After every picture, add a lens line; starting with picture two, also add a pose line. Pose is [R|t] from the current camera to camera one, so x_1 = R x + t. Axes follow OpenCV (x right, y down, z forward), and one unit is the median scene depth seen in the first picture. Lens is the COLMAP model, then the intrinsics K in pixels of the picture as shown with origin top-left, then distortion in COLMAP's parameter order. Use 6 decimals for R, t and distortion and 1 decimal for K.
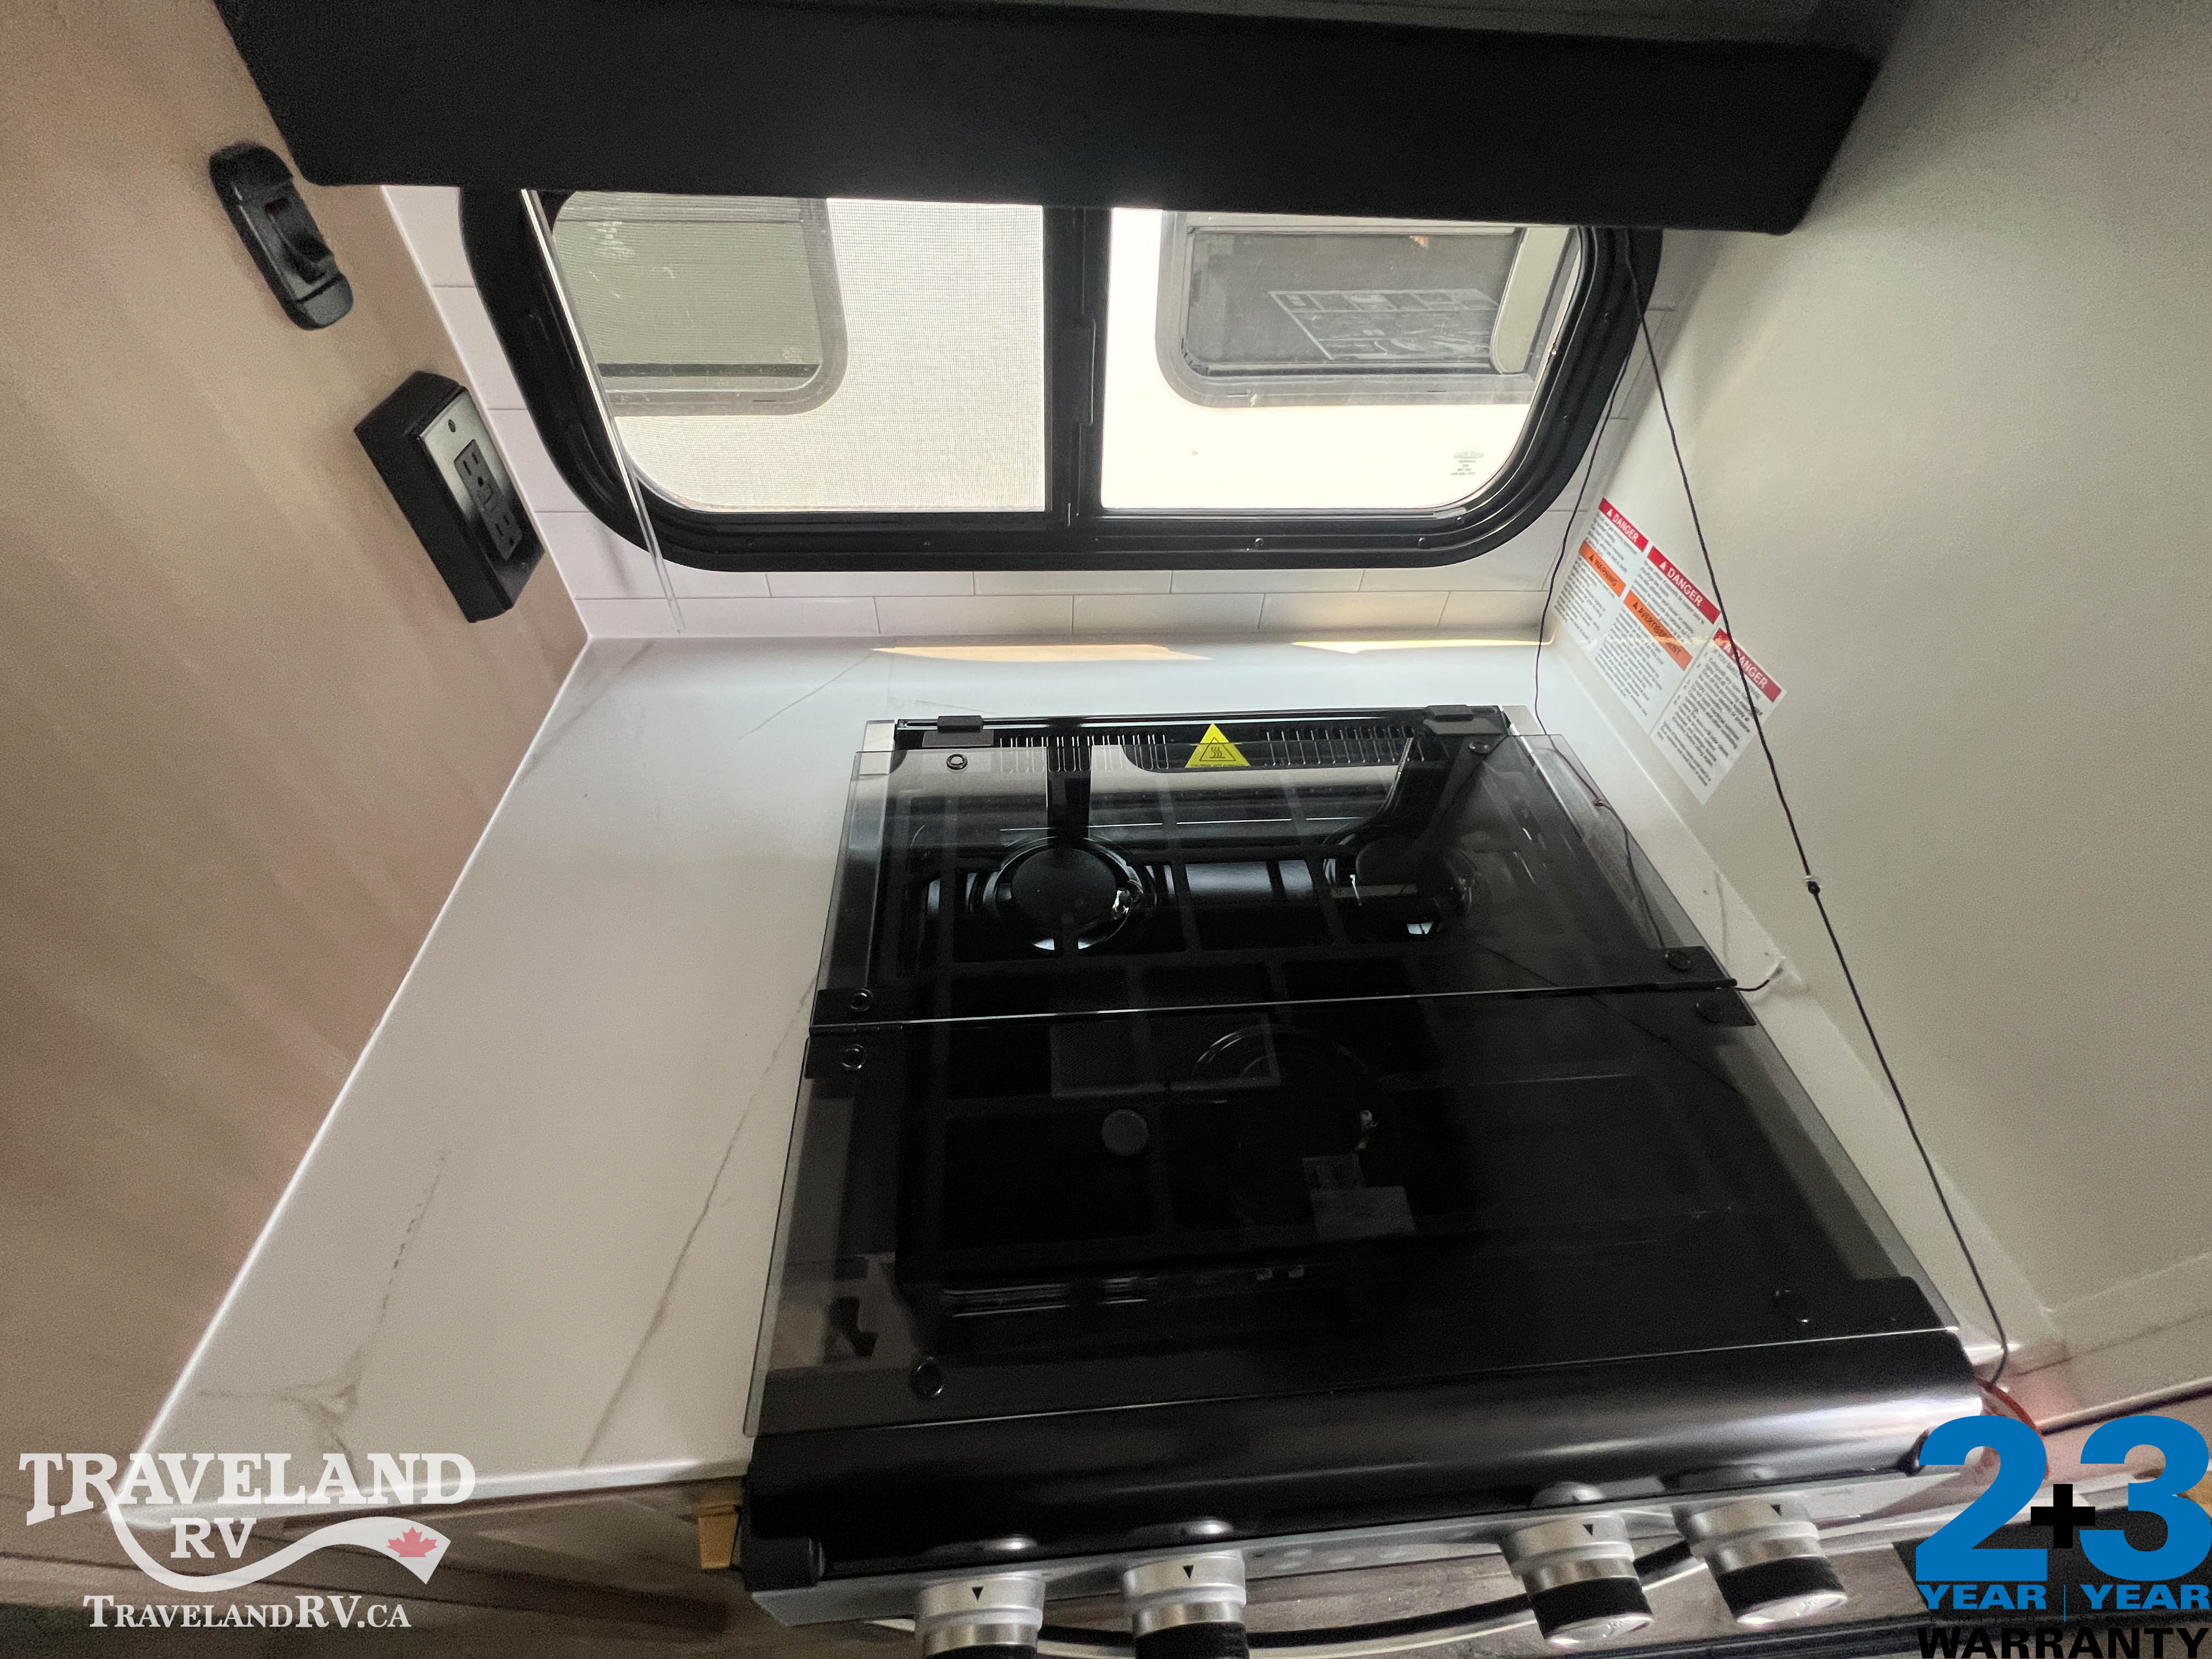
lens RADIAL K [[884.3, 0, 1102.6], [0, 884.3, 822.1], [0, 0, 1]] dist [-0.001241, -0.000107]
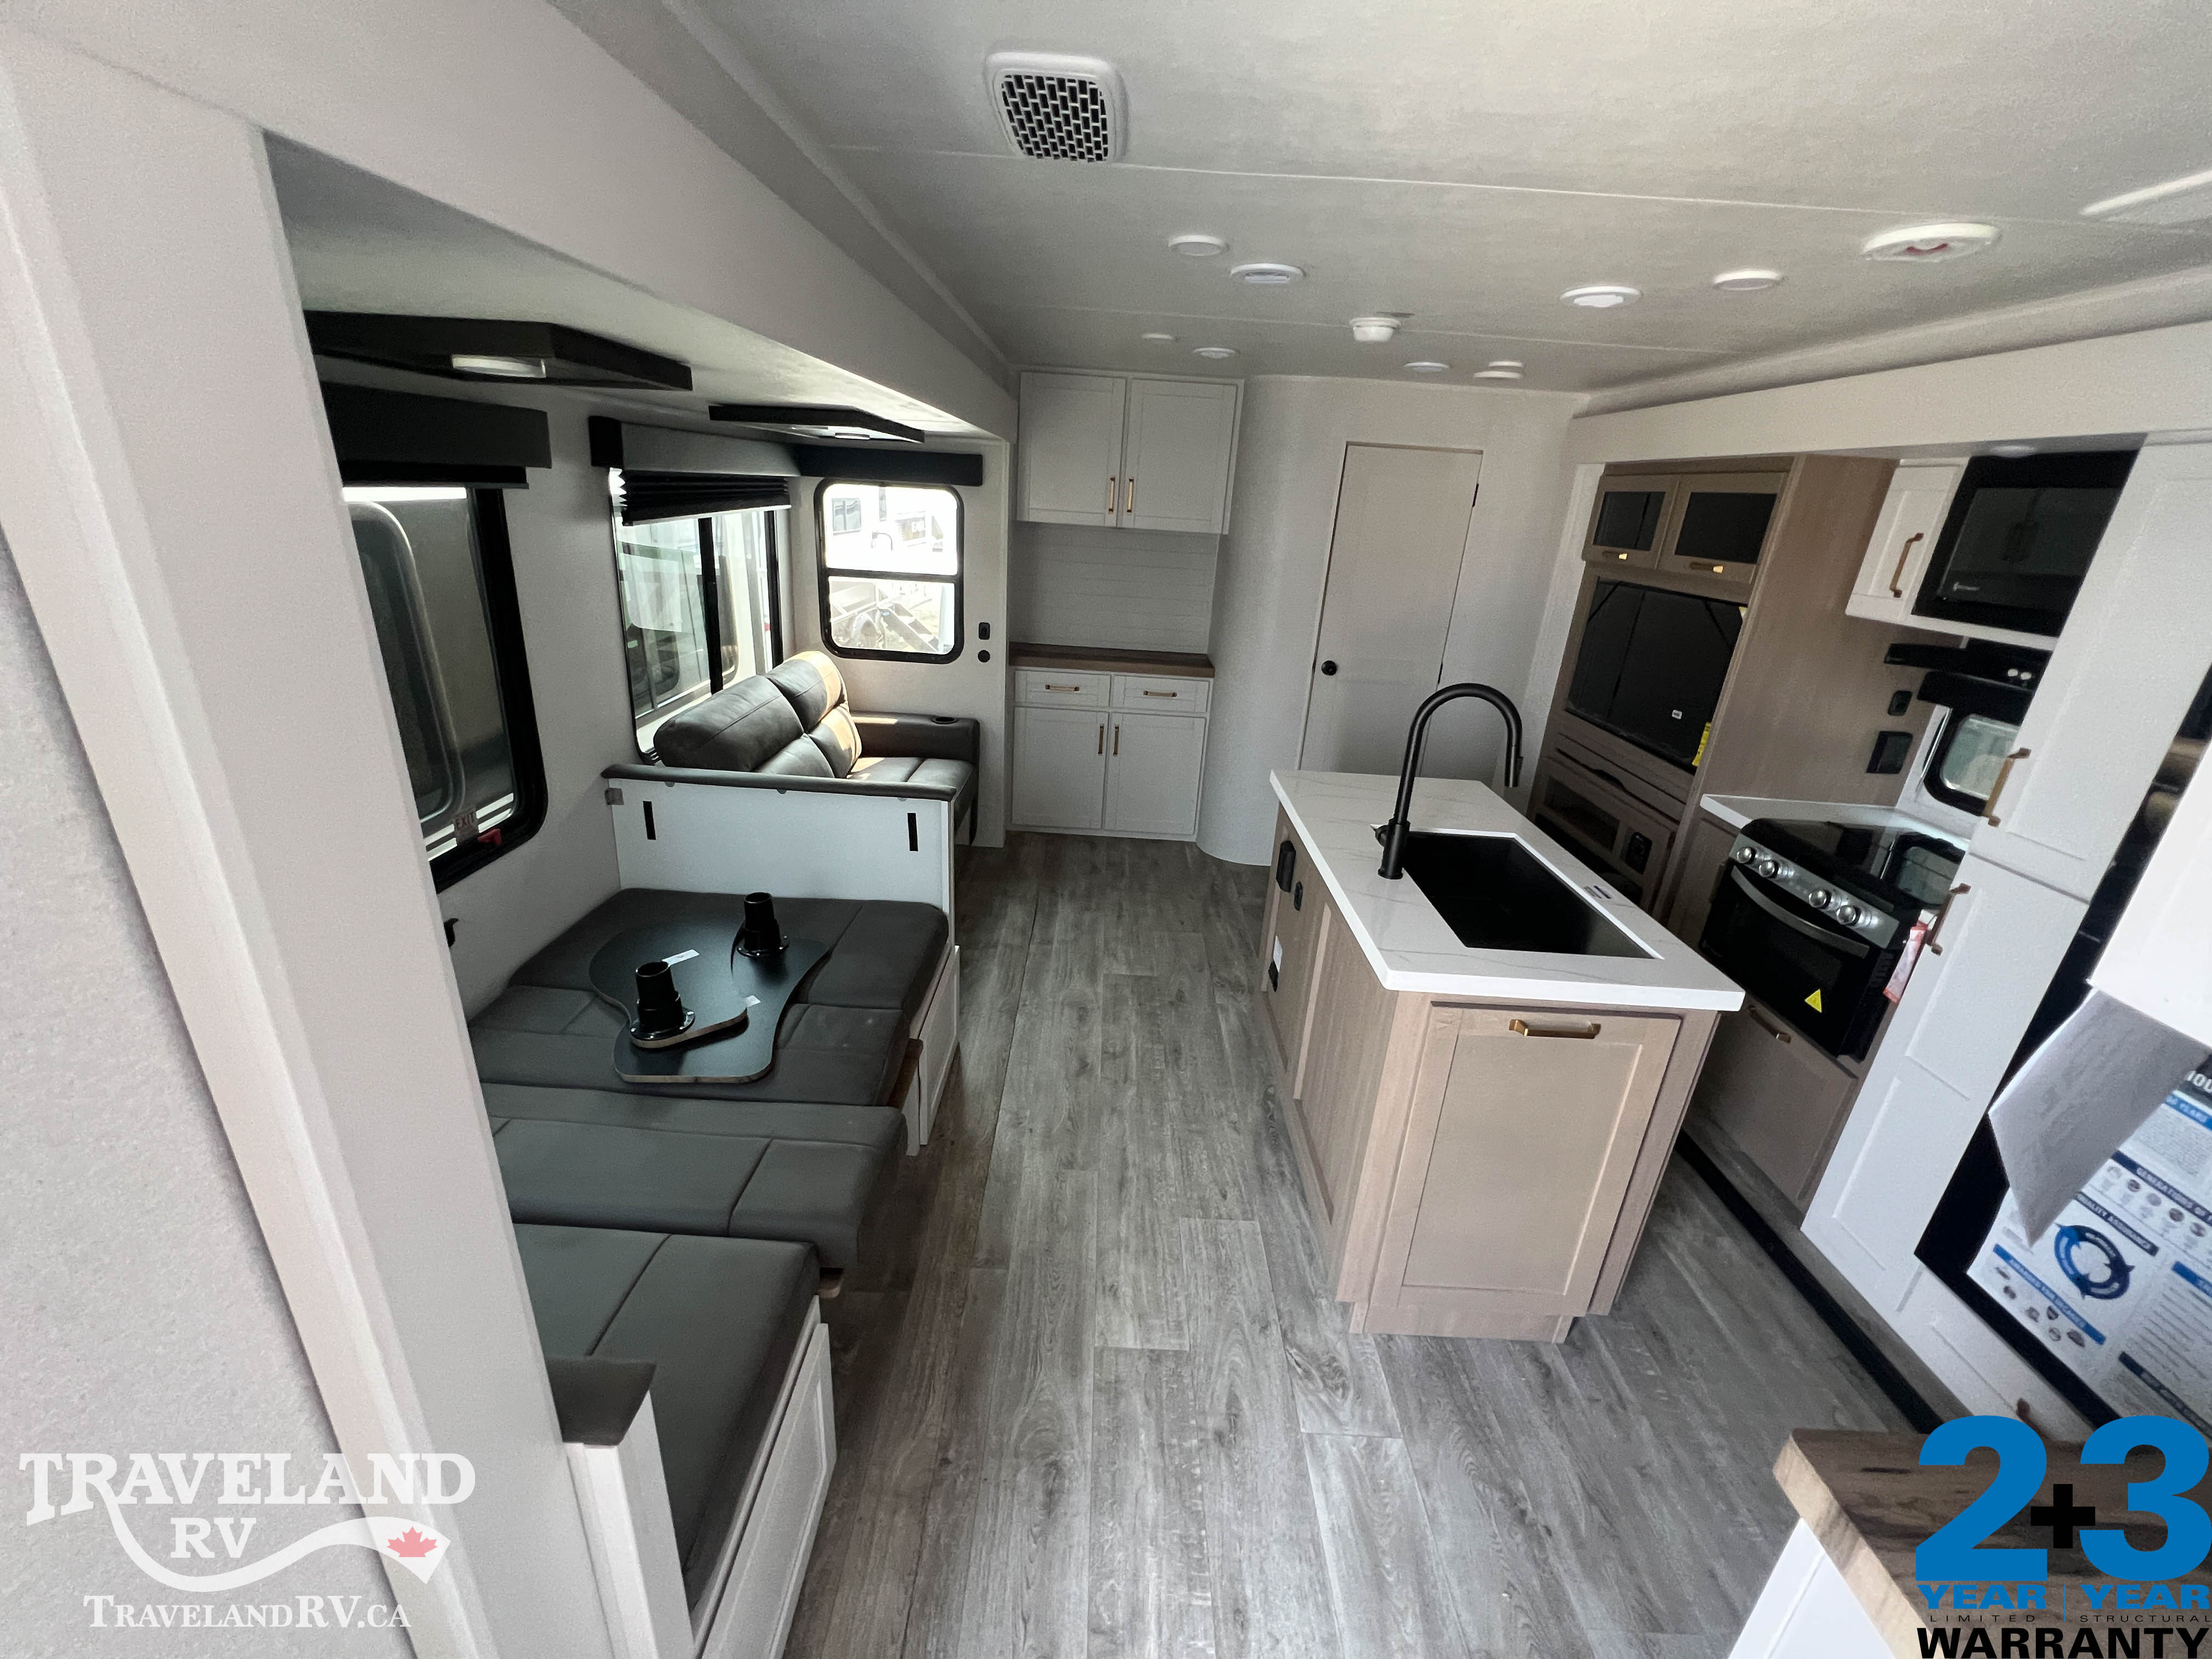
lens RADIAL K [[883.7, 0, 1106.6], [0, 883.7, 820.1], [0, 0, 1]] dist [-0.002237, 0.000462]
pose [[-0.091761, 0.310192, -0.946235, 3.396218], [-0.770611, 0.579704, 0.264767, 1.452458], [0.630665, 0.753475, 0.185843, -1.796330]]
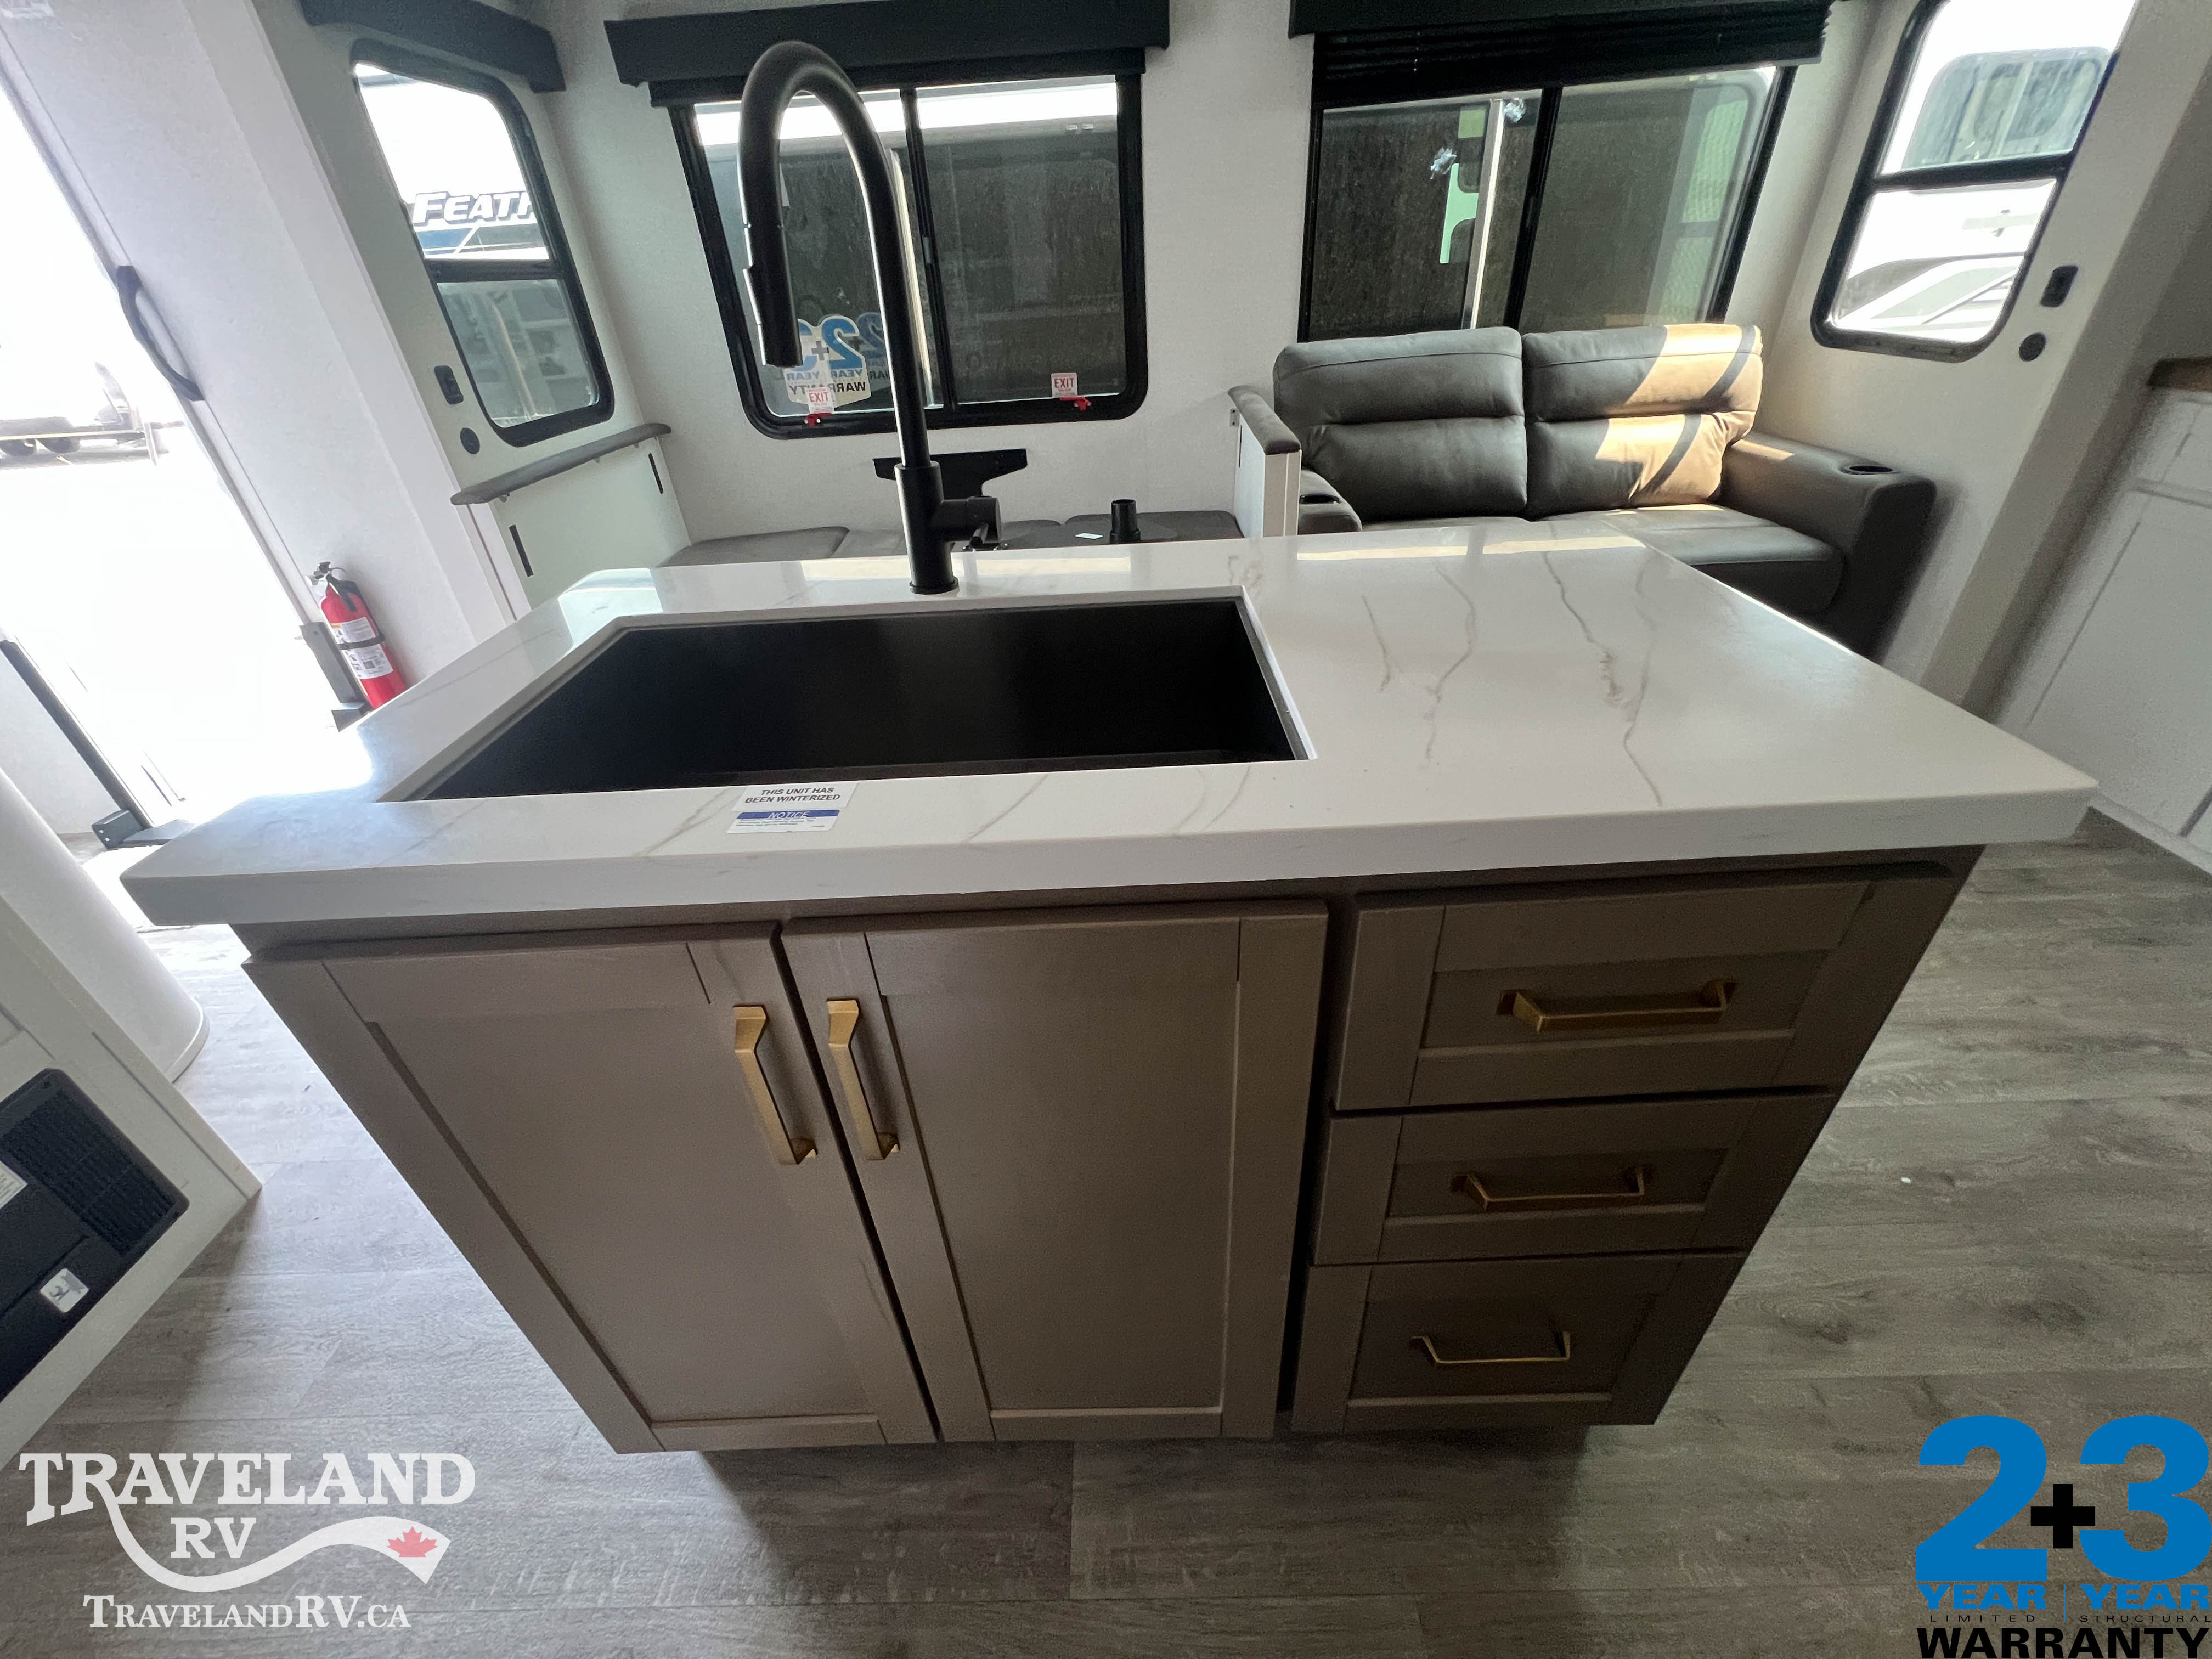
lens RADIAL K [[884.3, 0, 1108.1], [0, 884.3, 830.5], [0, 0, 1]] dist [-0.001241, -0.000107]
pose [[-0.996307, -0.032150, 0.079618, 0.299699], [0.072856, 0.174160, 0.982019, 0.330605], [-0.045438, 0.984192, -0.171174, 0.041996]]
